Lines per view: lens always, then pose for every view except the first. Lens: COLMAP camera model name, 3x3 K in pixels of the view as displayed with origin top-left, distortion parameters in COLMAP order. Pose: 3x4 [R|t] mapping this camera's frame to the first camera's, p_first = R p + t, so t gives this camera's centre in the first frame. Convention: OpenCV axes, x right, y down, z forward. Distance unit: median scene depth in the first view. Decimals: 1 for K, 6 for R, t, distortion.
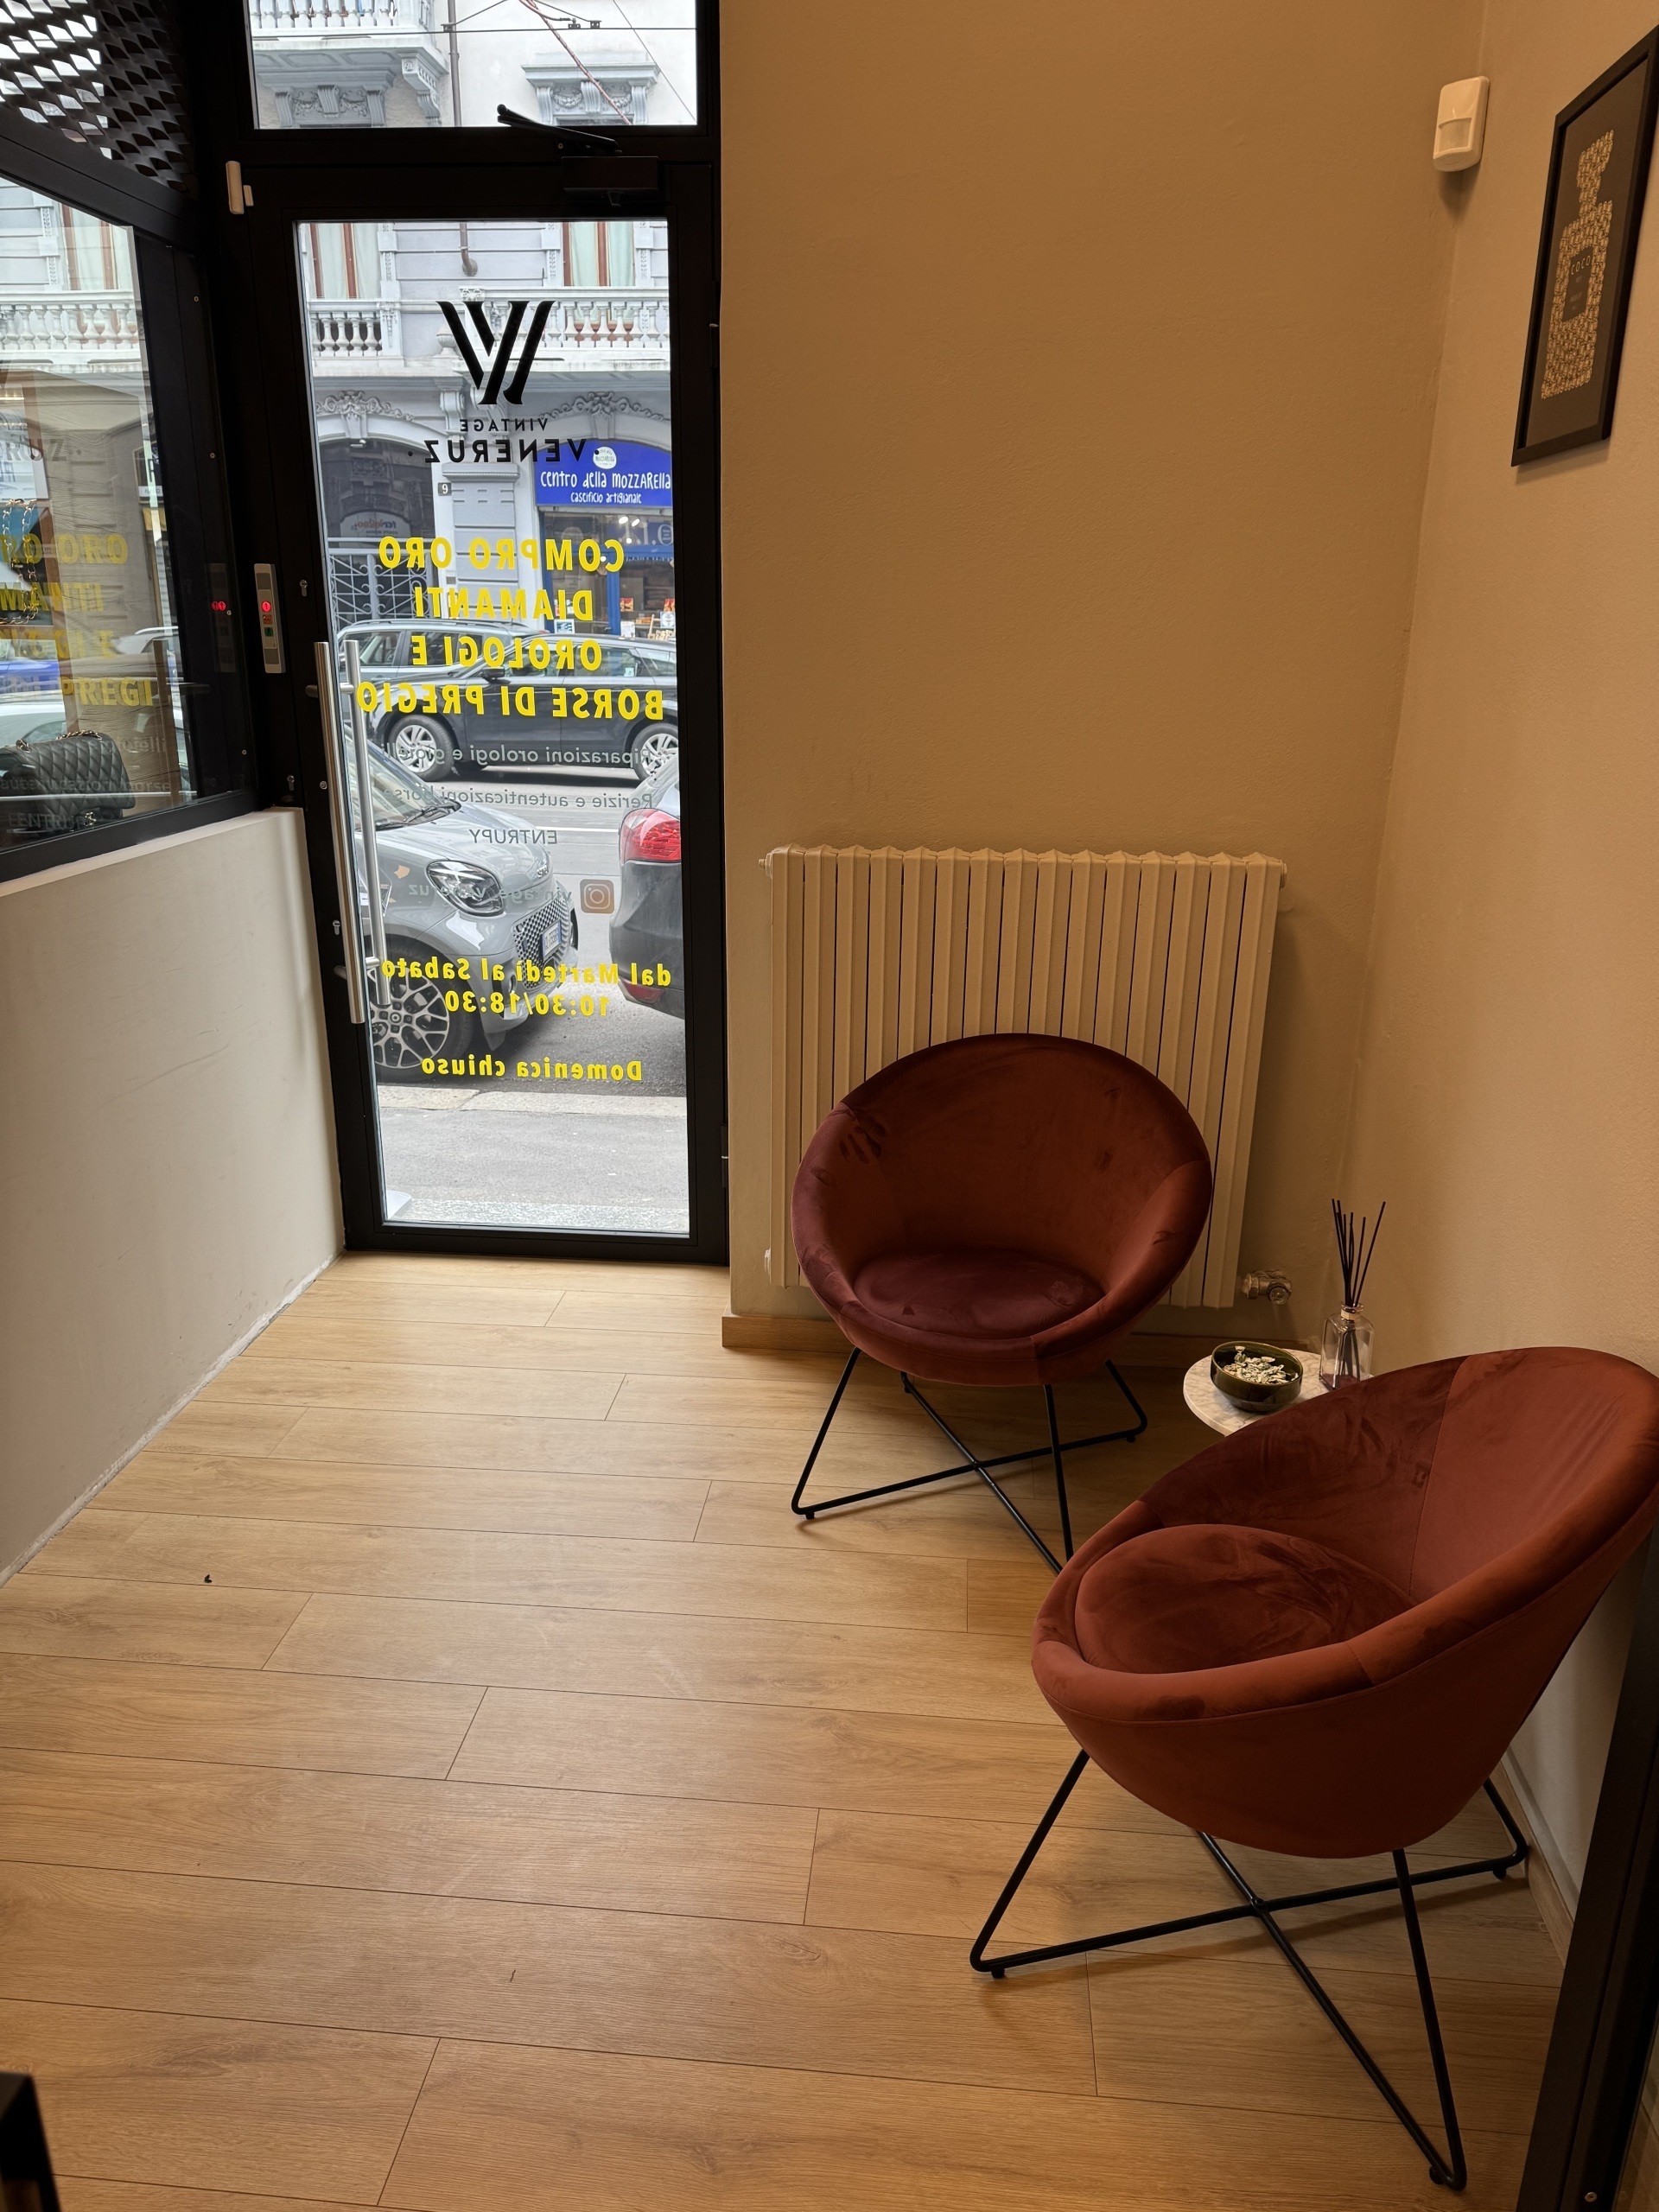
lens RADIAL K [[1542.4, 0, 855.2], [0, 1542.4, 1106.9], [0, 0, 1]] dist [0.103292, -0.170037]
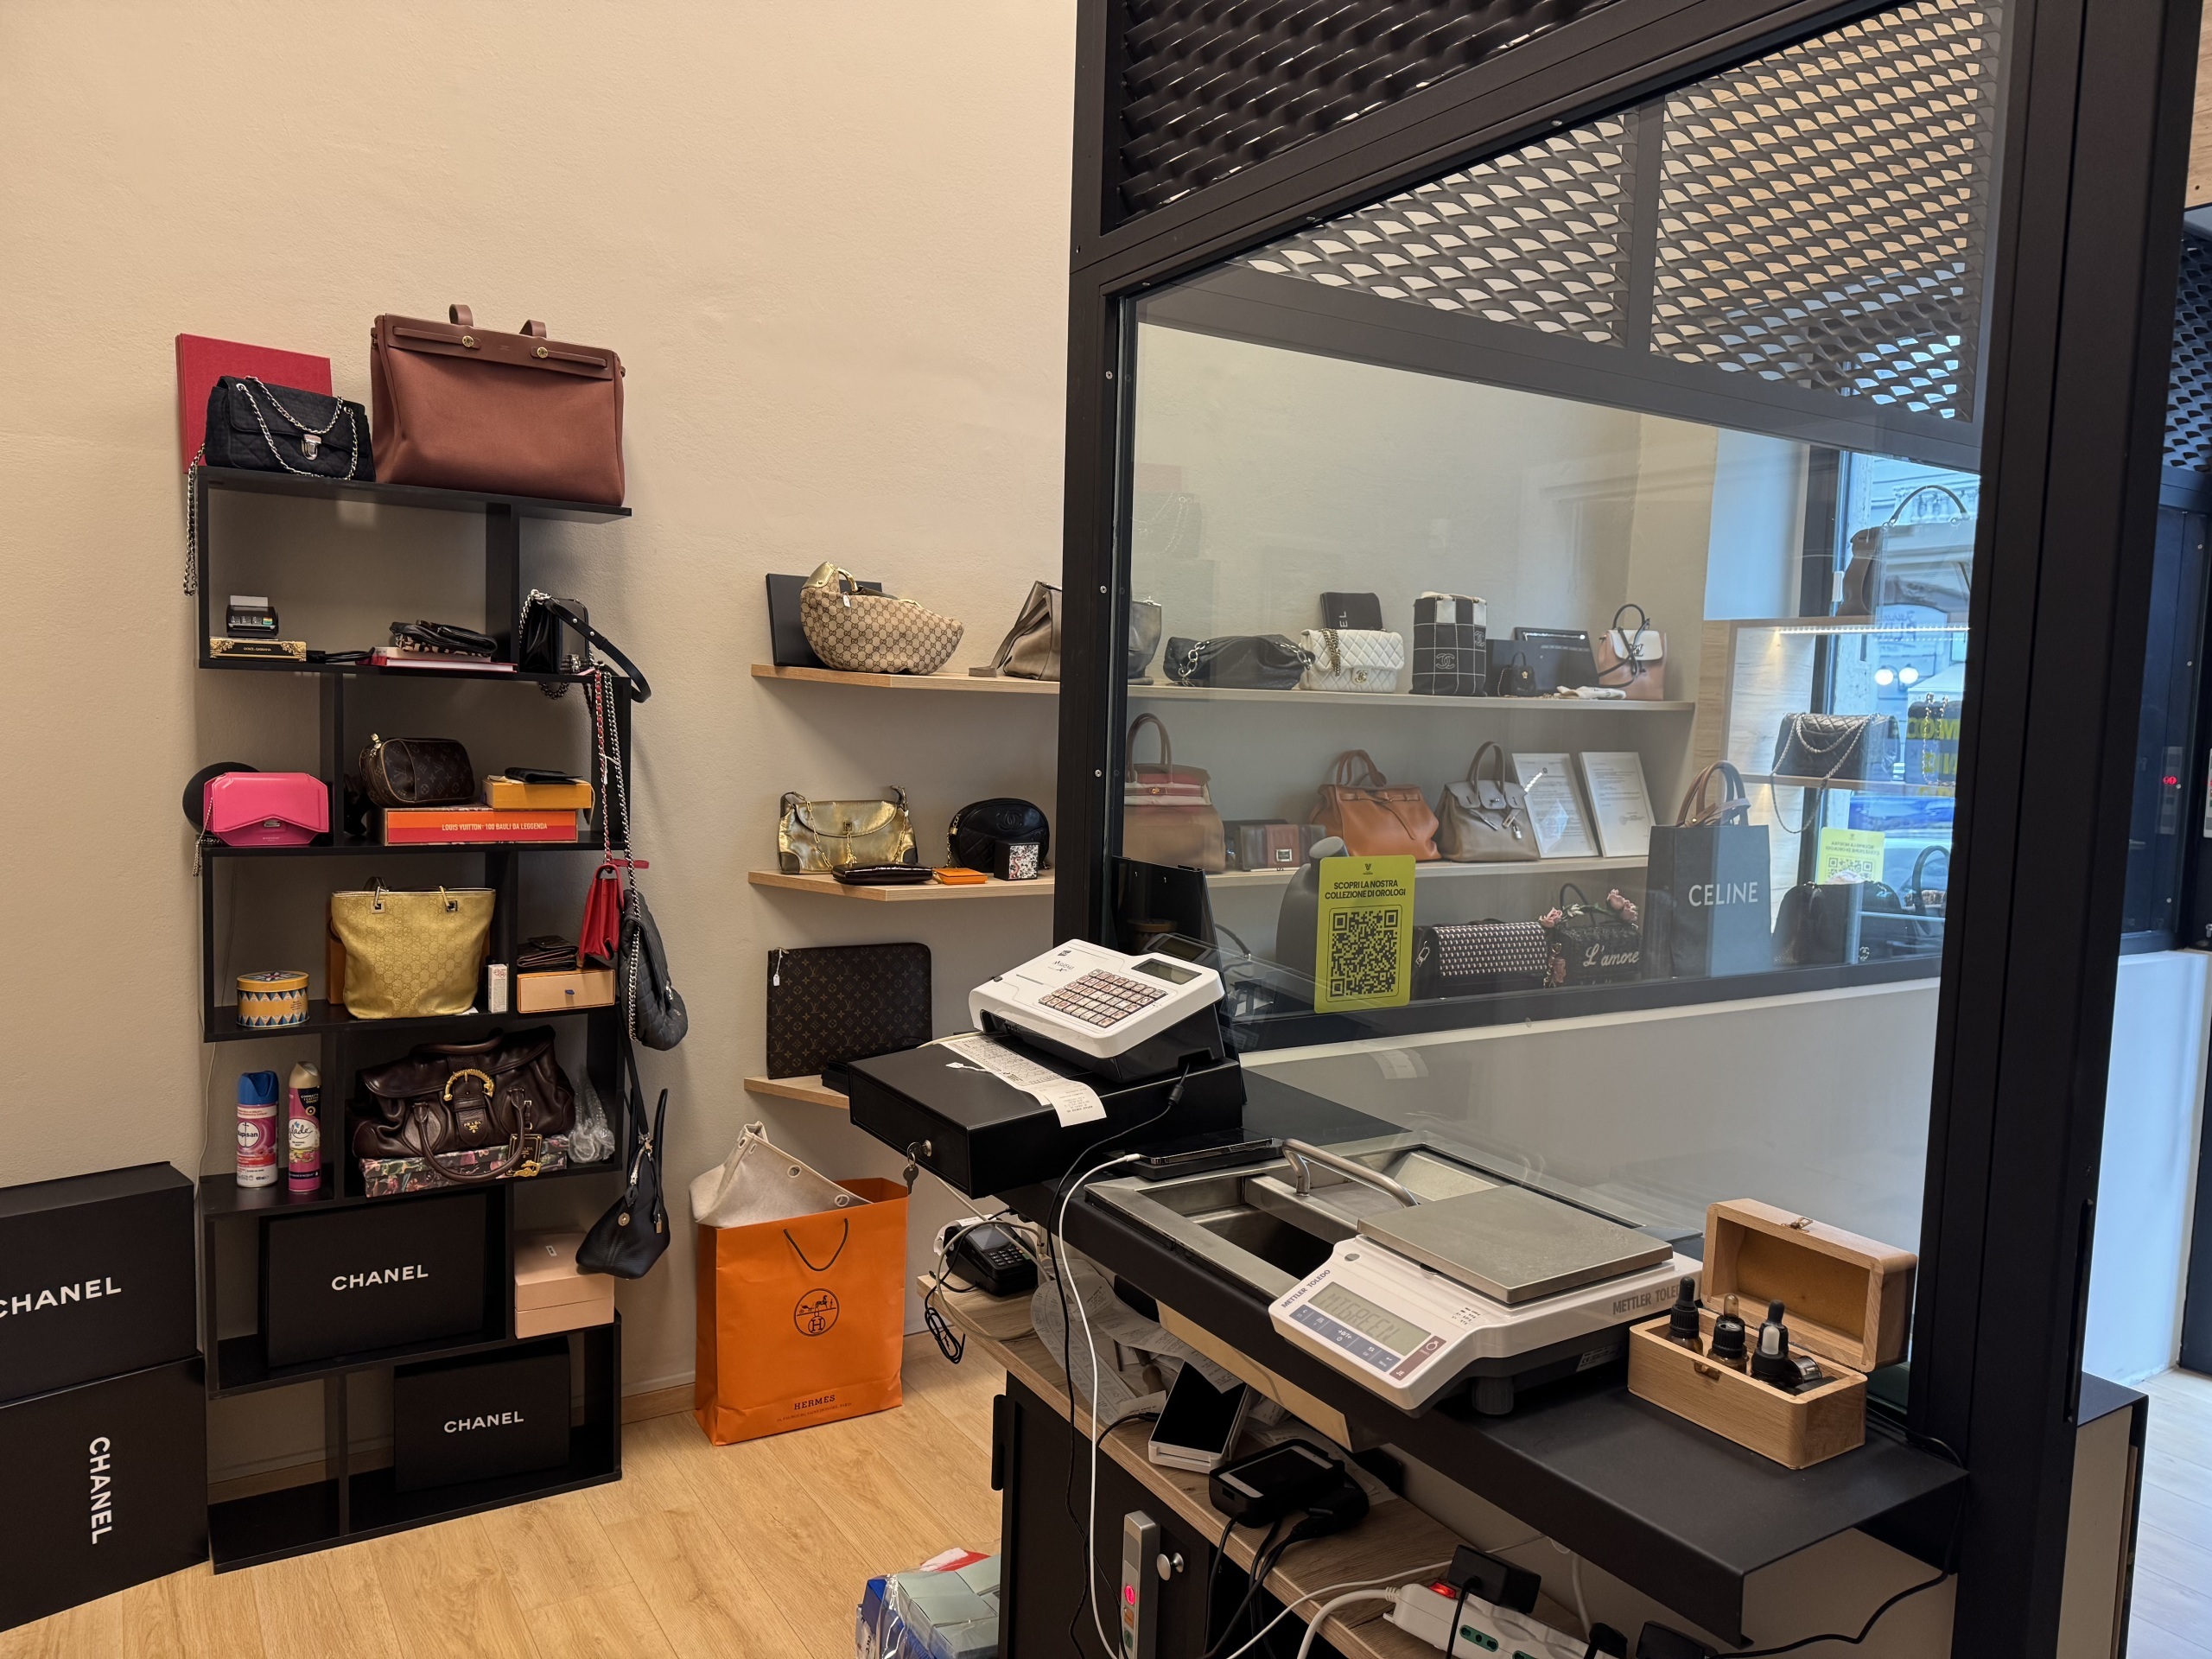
lens RADIAL K [[1544.4, 0, 1106.0], [0, 1544.4, 829.5], [0, 0, 1]] dist [0.144602, -0.257055]
pose [[0.593461, 0.070430, -0.801775, 0.064504], [-0.270527, 0.955663, -0.116293, 0.068431], [0.758036, 0.285917, 0.586201, -0.282618]]
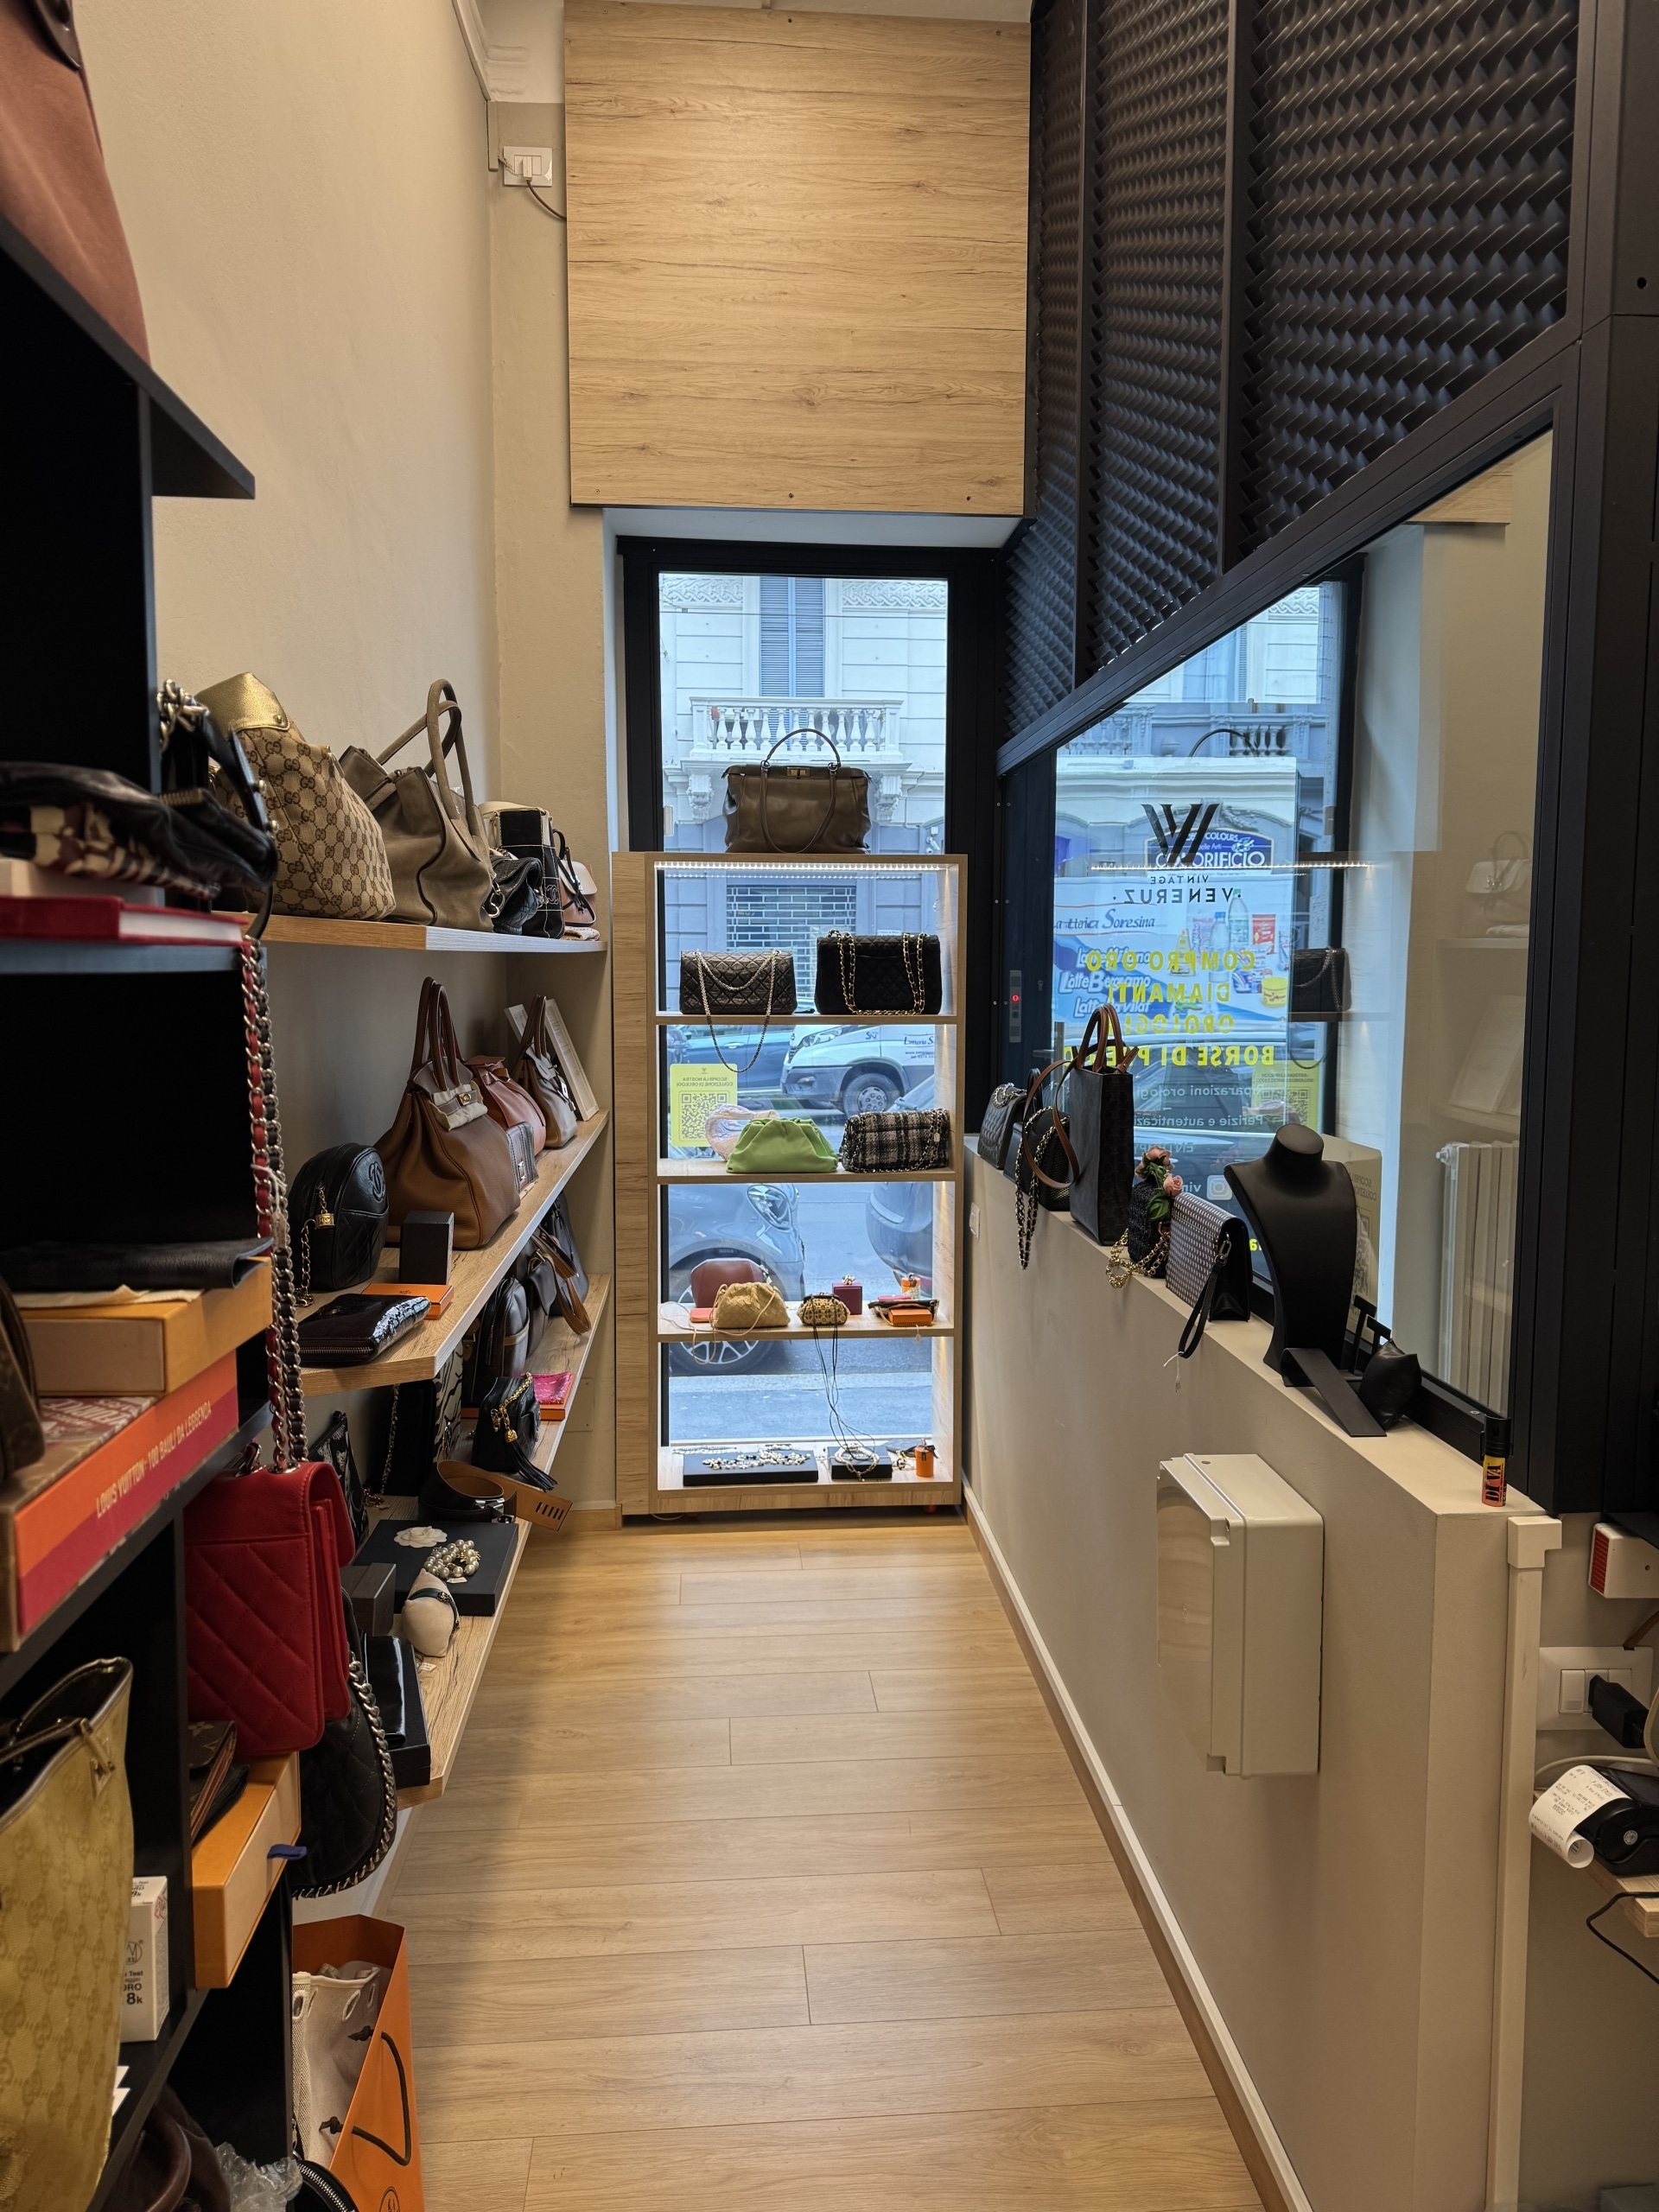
lens RADIAL K [[1536.8, 0, 829.5], [0, 1536.8, 1106.0], [0, 0, 1]] dist [0.084213, -0.098166]
pose [[0.987193, -0.027807, 0.157089, -0.718275], [0.060710, 0.976085, -0.208740, 0.061079], [-0.147527, 0.215603, 0.965272, -0.307908]]
